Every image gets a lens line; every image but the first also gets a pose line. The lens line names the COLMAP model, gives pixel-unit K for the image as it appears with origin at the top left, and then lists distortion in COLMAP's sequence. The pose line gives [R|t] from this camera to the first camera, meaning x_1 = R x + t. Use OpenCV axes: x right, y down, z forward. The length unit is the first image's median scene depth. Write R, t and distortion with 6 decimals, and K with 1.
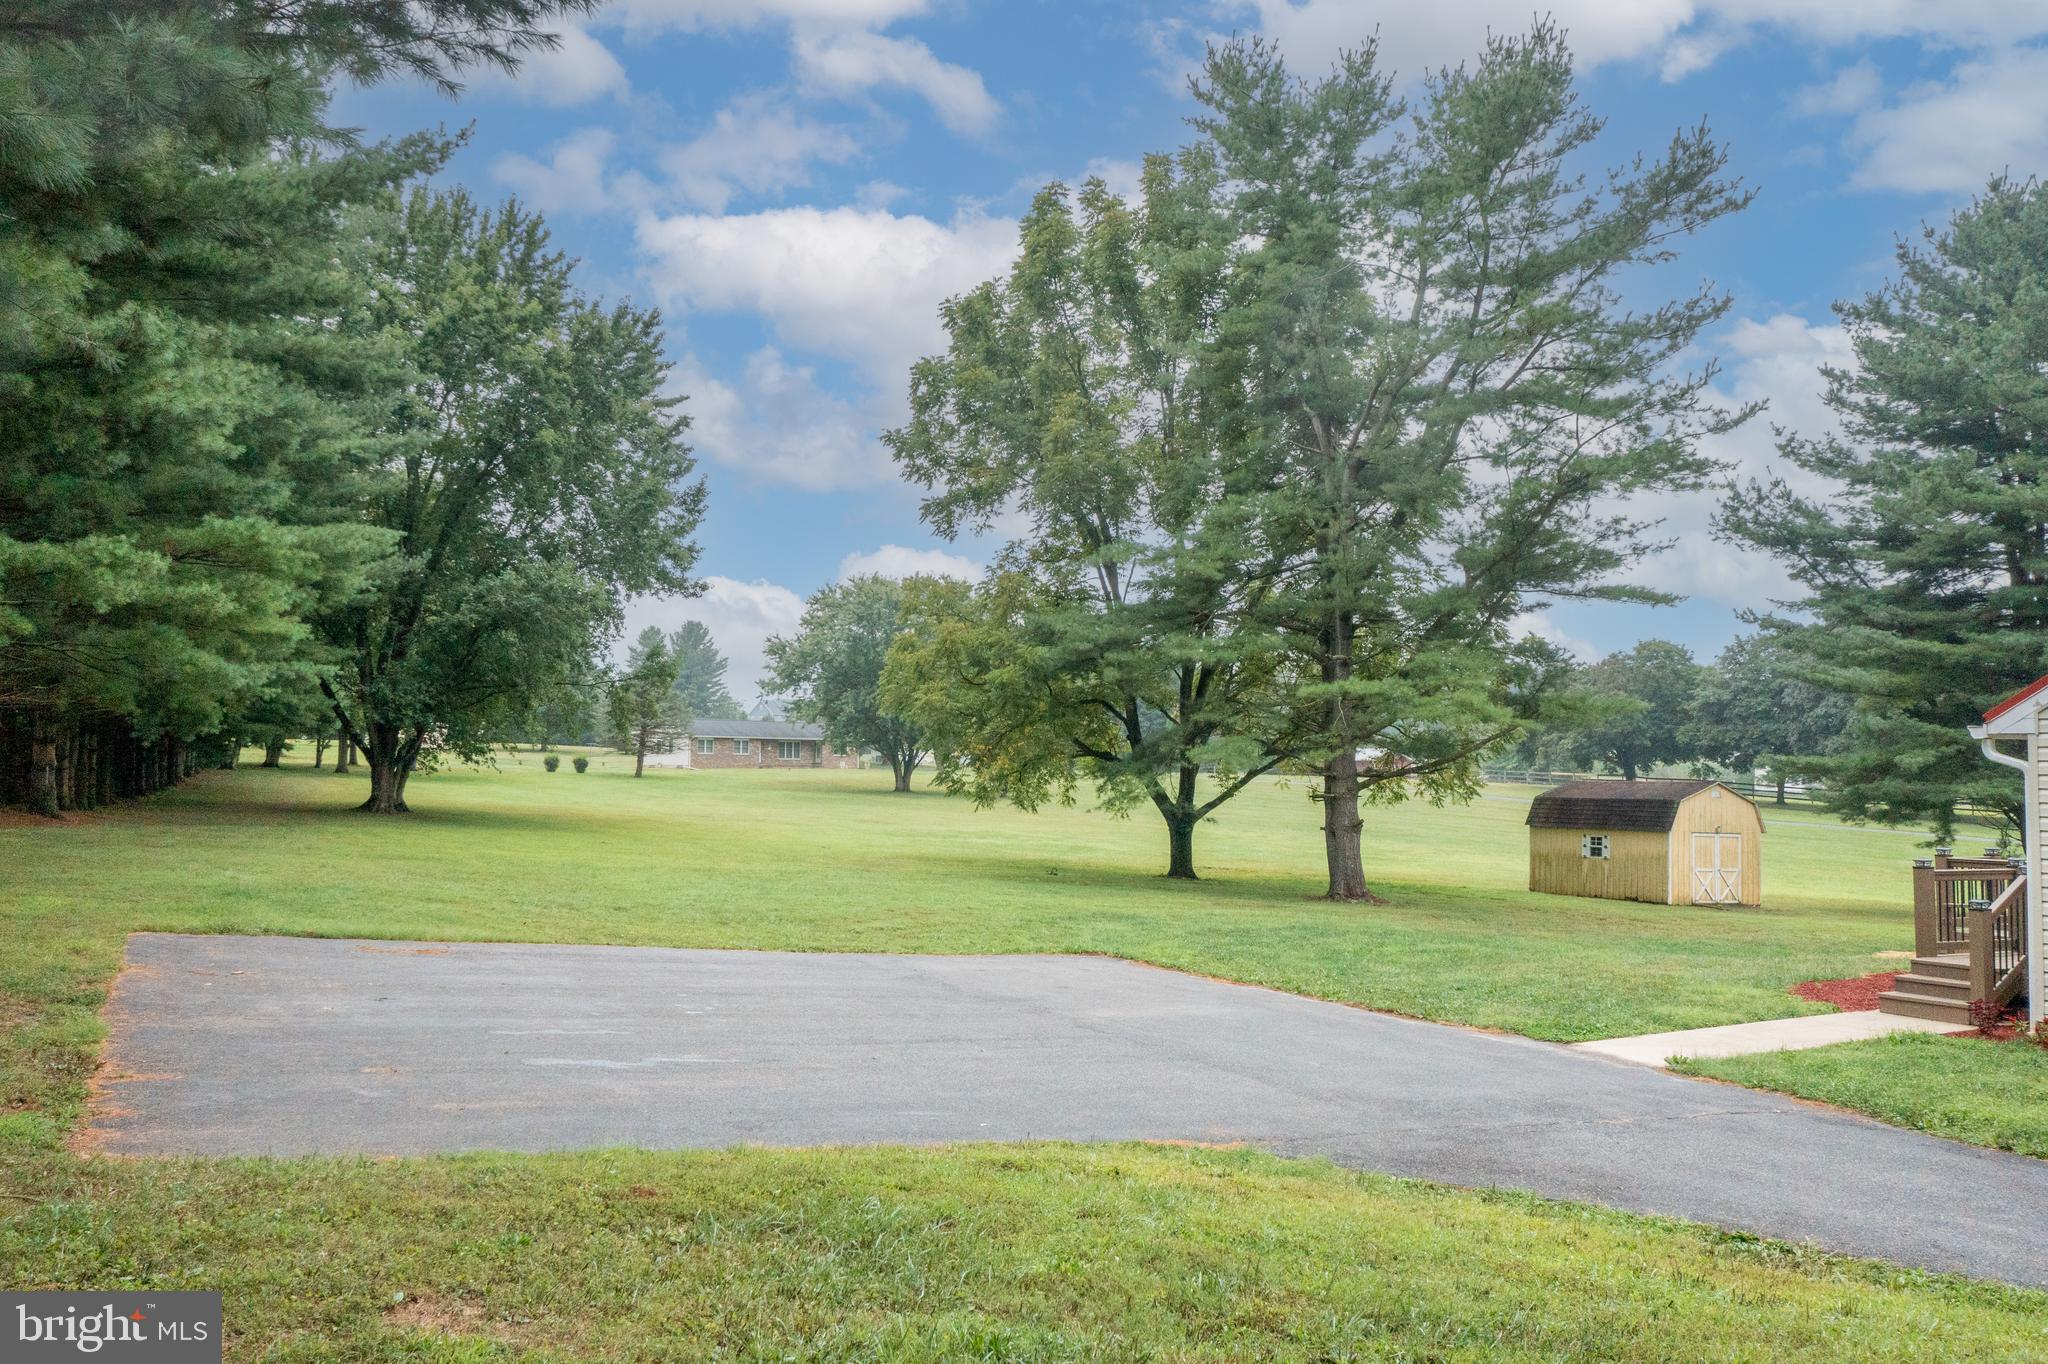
lens RADIAL K [[1710.0, 0, 1087.5], [0, 1710.0, 656.5], [0, 0, 1]] dist [-0.003297, -0.002114]
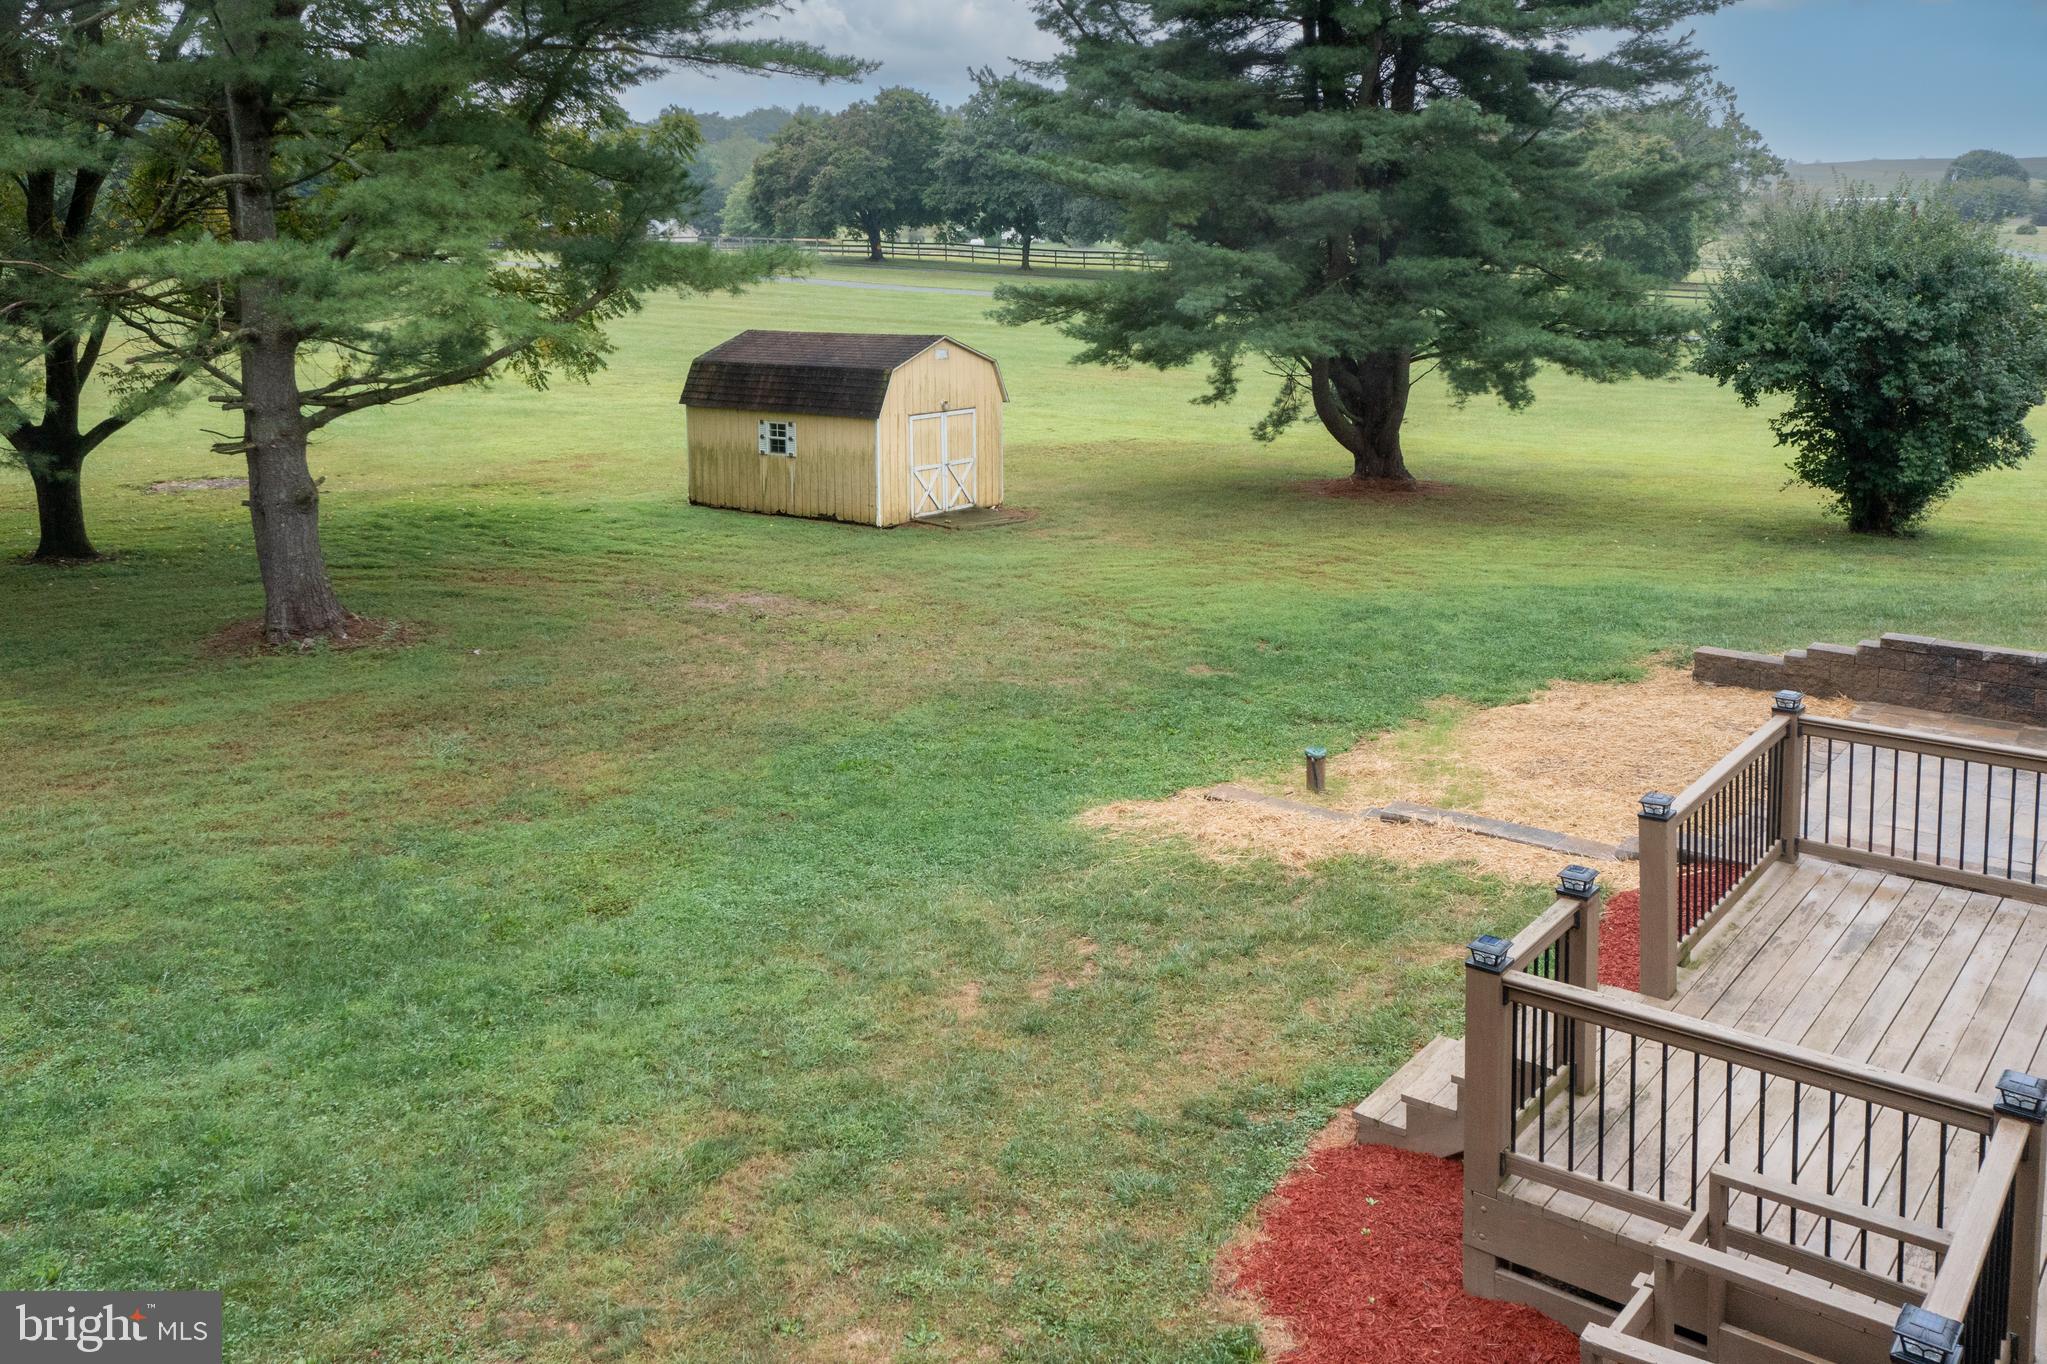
lens RADIAL K [[1709.2, 0, 1087.0], [0, 1709.2, 656.5], [0, 0, 1]] dist [-0.003297, -0.002114]
pose [[0.913217, -0.120176, 0.389349, 0.124148], [-0.007106, 0.950677, 0.310101, -0.017782], [-0.407411, -0.285956, 0.867321, 0.306938]]
